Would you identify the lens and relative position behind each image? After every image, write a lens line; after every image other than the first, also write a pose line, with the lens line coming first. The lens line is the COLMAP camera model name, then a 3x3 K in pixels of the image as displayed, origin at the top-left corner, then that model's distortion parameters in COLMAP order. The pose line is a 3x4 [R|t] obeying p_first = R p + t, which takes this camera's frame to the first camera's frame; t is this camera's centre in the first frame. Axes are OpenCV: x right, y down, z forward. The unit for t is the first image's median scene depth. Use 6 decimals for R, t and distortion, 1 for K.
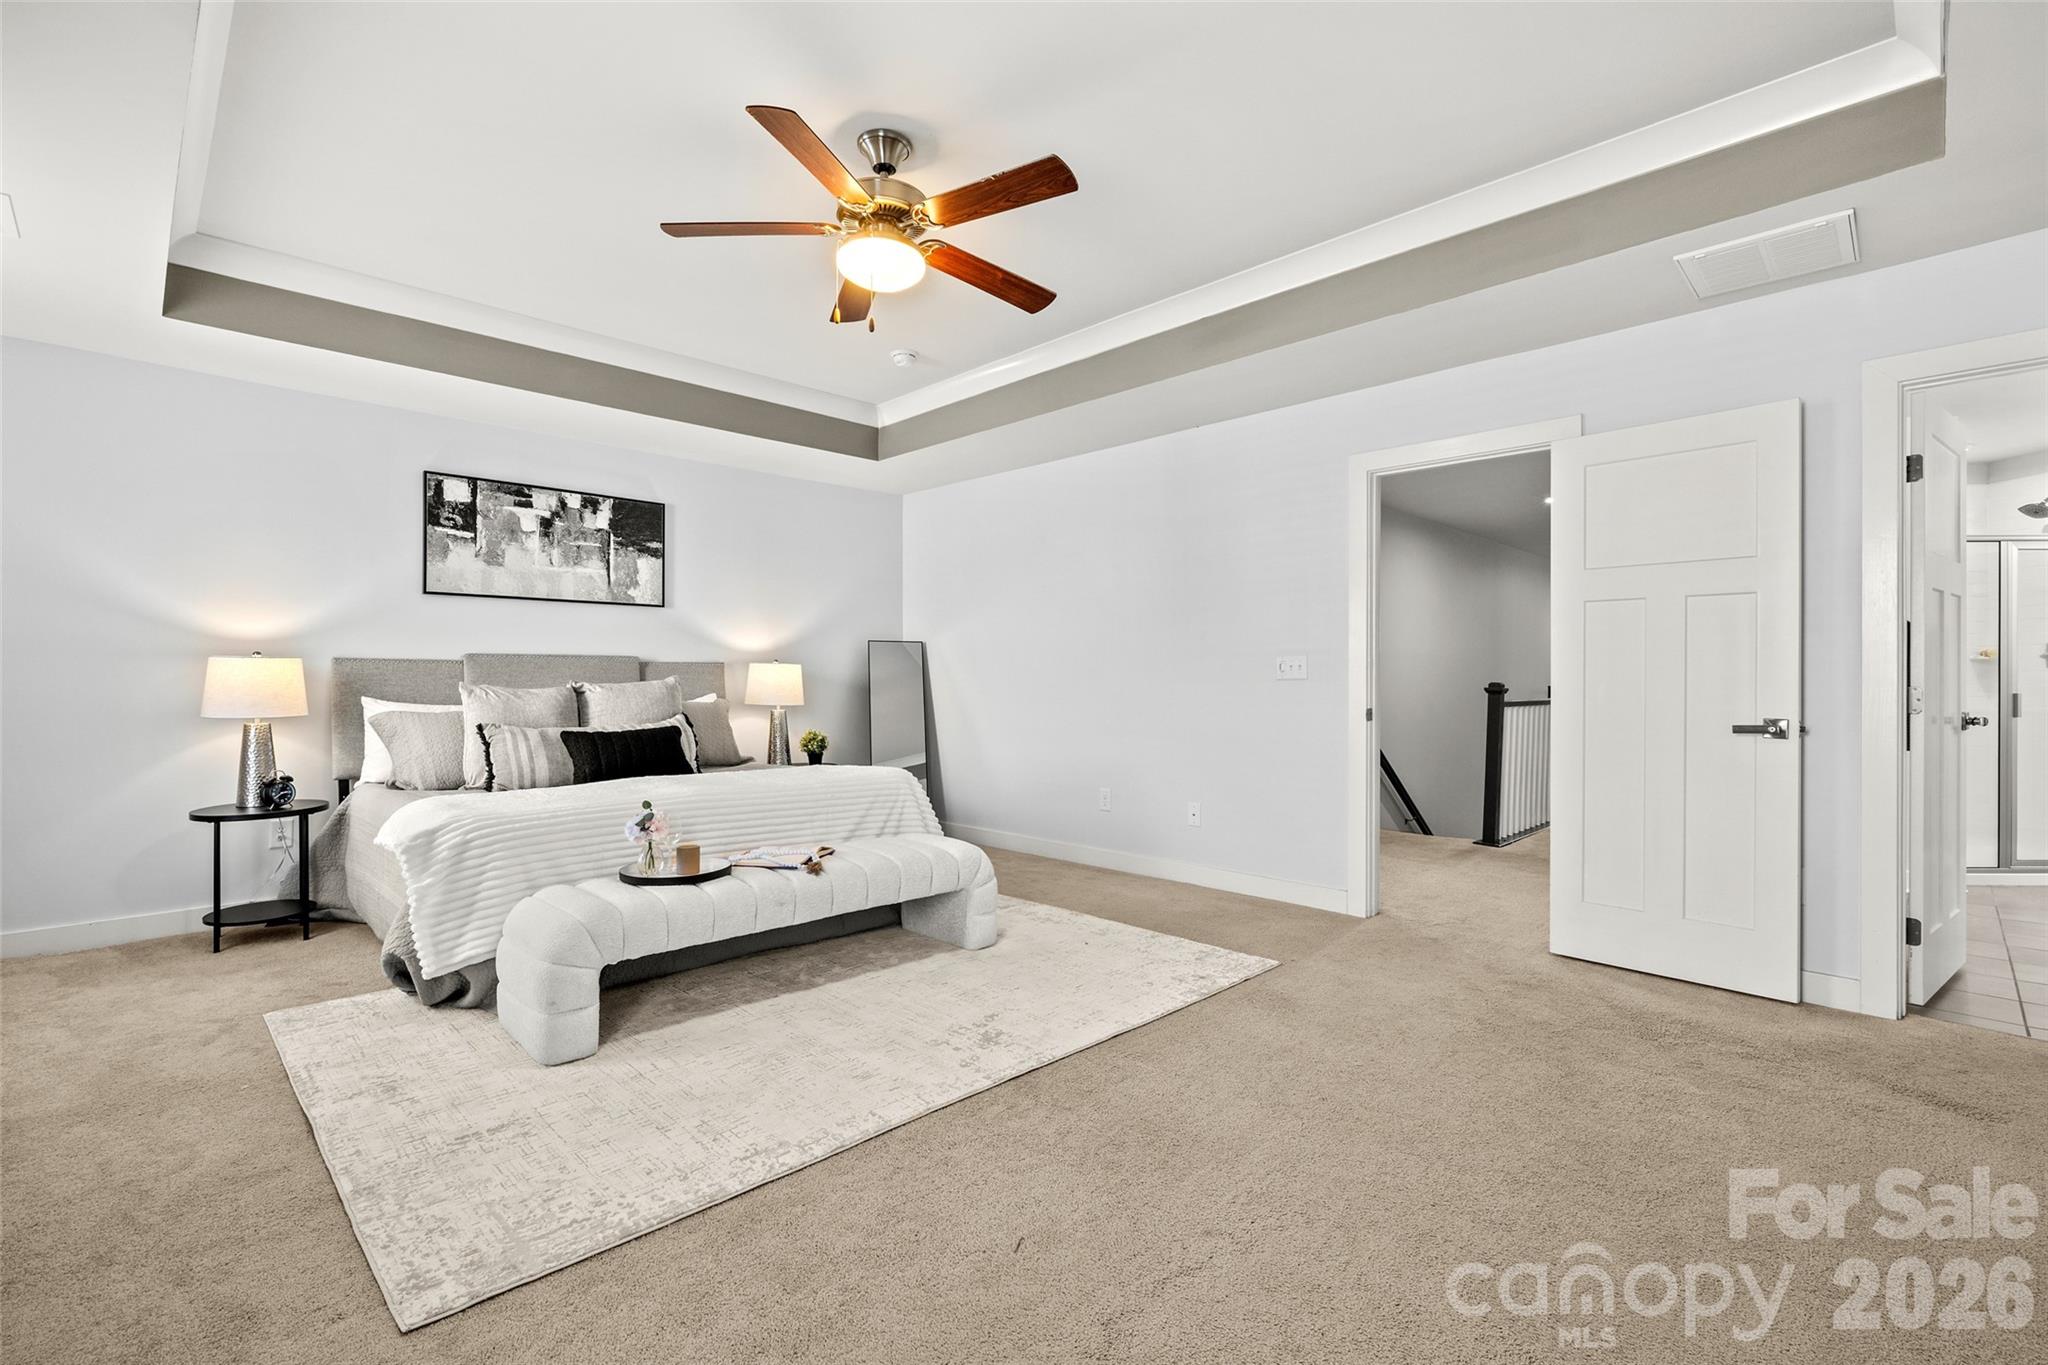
lens RADIAL K [[928.3, 0, 996.5], [0, 928.3, 681.9], [0, 0, 1]] dist [-0.004364, -0.000069]
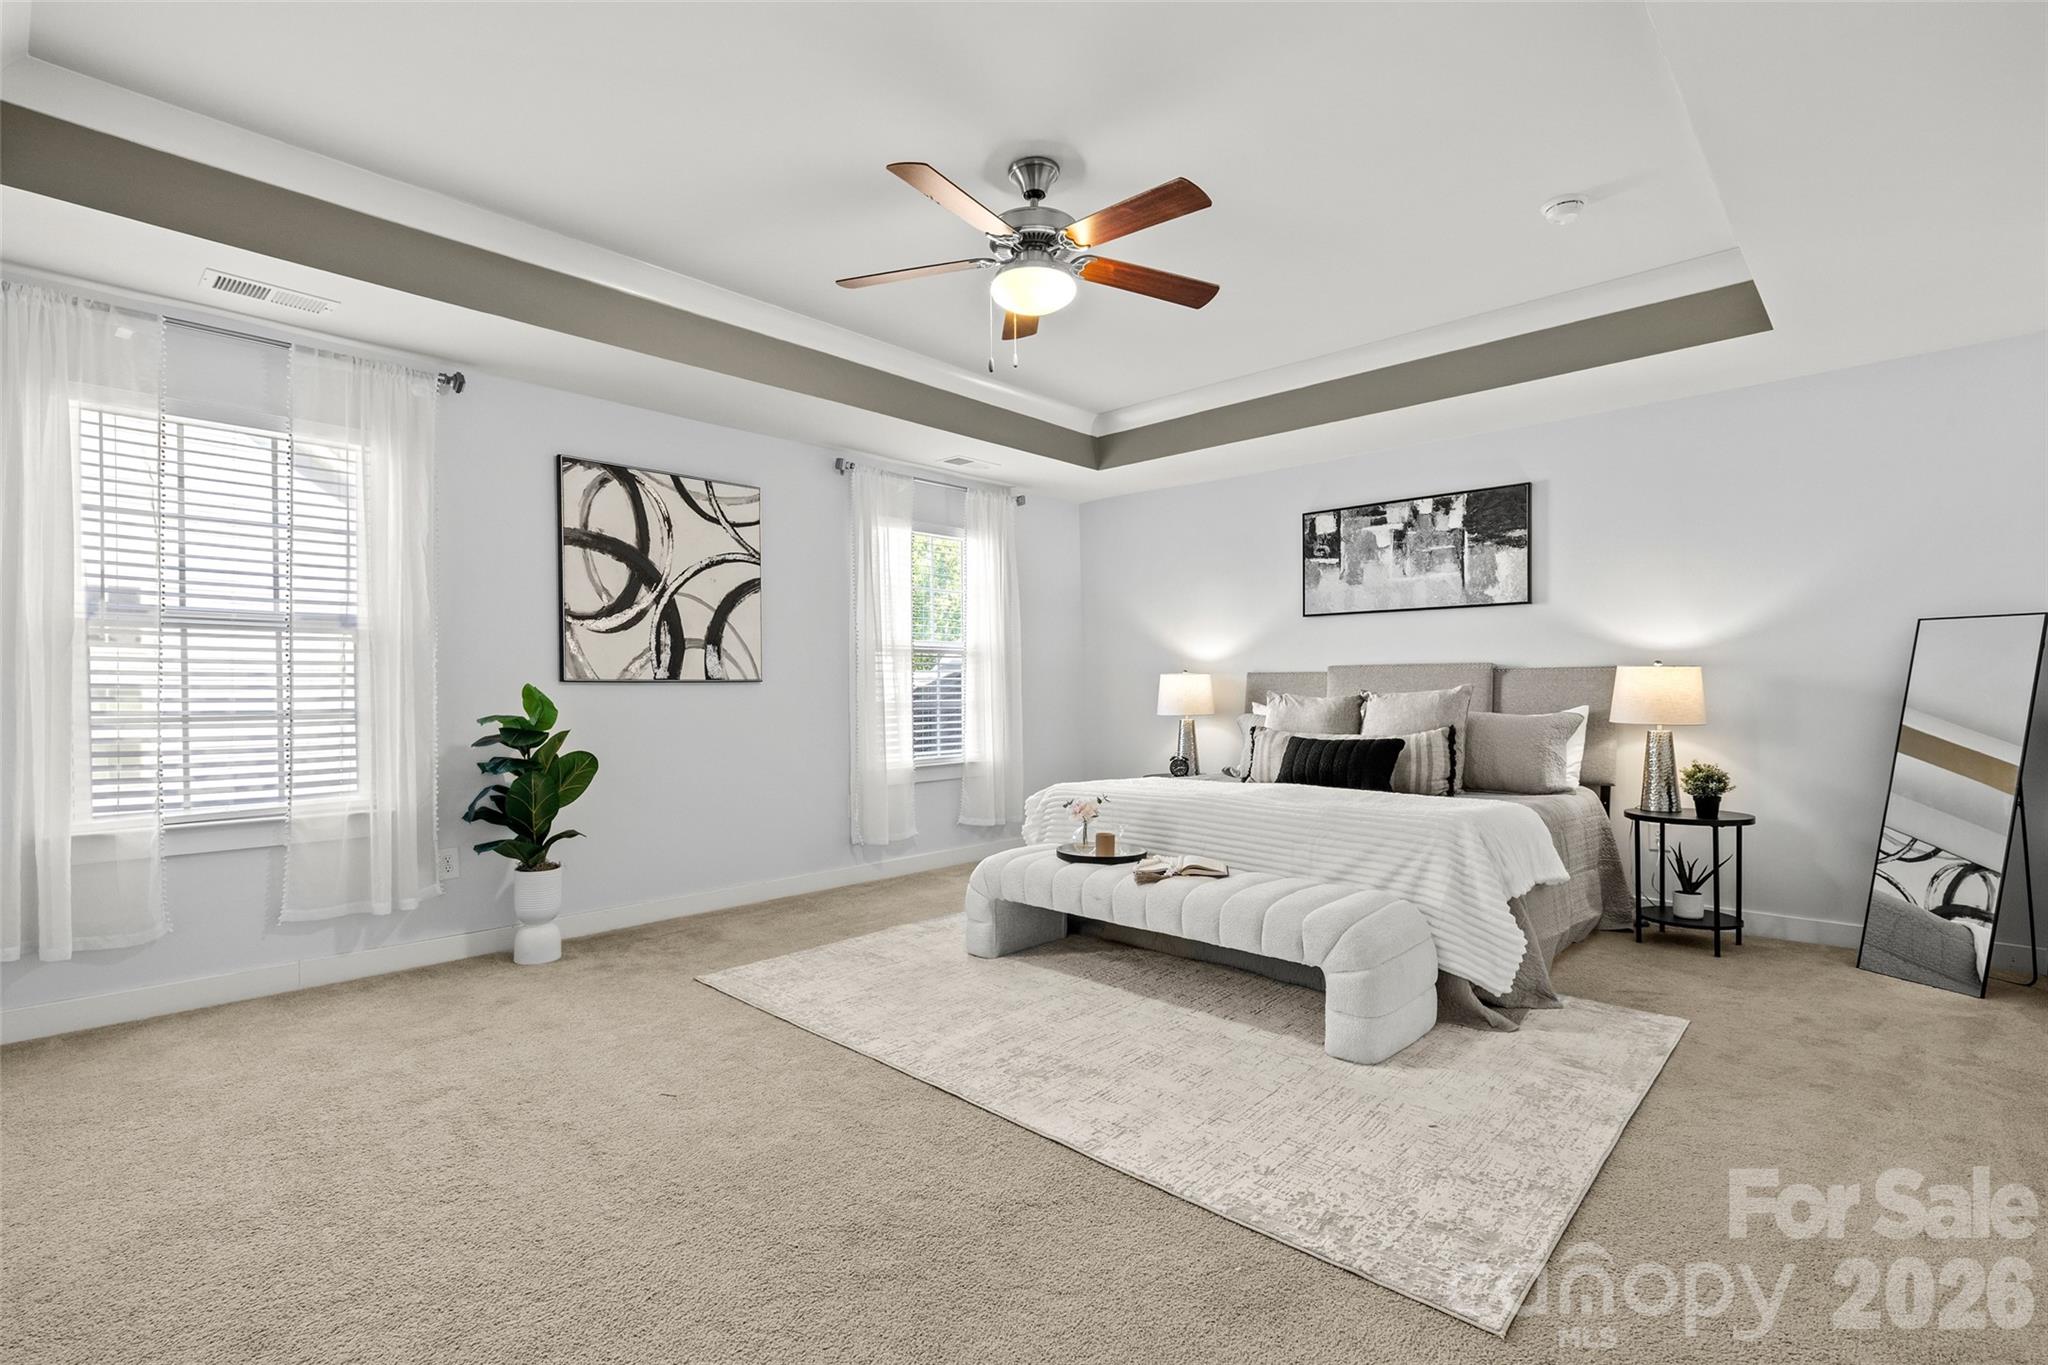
lens RADIAL K [[928.3, 0, 996.5], [0, 928.3, 681.9], [0, 0, 1]] dist [-0.004364, -0.000069]
pose [[0.030806, -0.007078, -0.999500, 0.538313], [0.000719, 0.999975, -0.007059, -0.002758], [0.999525, -0.000501, 0.030810, 0.540761]]
